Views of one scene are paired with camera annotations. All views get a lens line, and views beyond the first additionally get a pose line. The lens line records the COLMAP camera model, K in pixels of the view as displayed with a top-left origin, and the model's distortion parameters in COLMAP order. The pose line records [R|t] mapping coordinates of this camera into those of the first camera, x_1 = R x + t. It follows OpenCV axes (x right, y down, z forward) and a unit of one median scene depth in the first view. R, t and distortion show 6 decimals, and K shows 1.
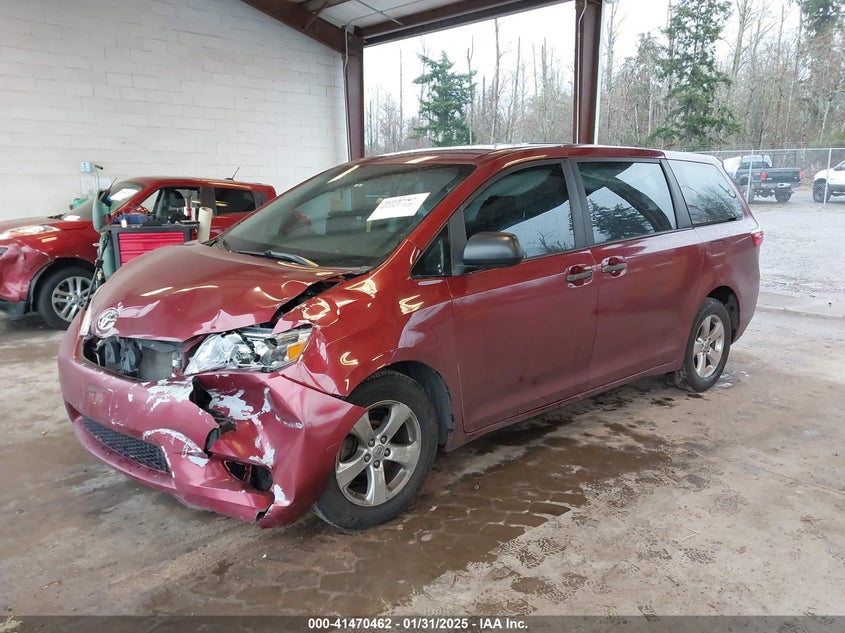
lens RADIAL K [[650.5, 0, 422.5], [0, 650.5, 316.5], [0, 0, 1]] dist [-0.011618, -0.009436]
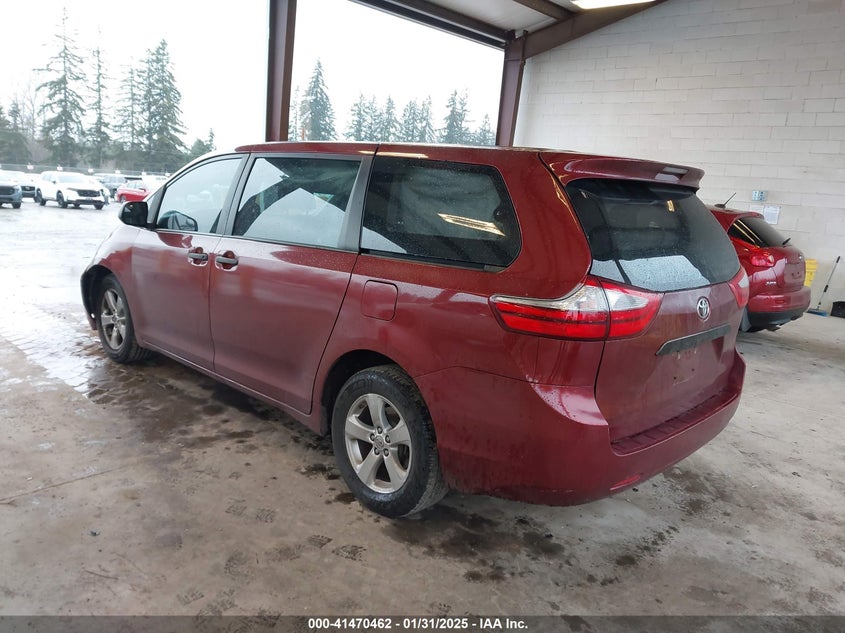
lens RADIAL K [[650.5, 0, 422.5], [0, 650.5, 316.5], [0, 0, 1]] dist [-0.011618, -0.009436]
pose [[0.101730, 0.193908, -0.975731, 1.257688], [-0.260295, 0.951838, 0.162021, -0.223744], [0.960155, 0.237495, 0.147304, 1.107983]]
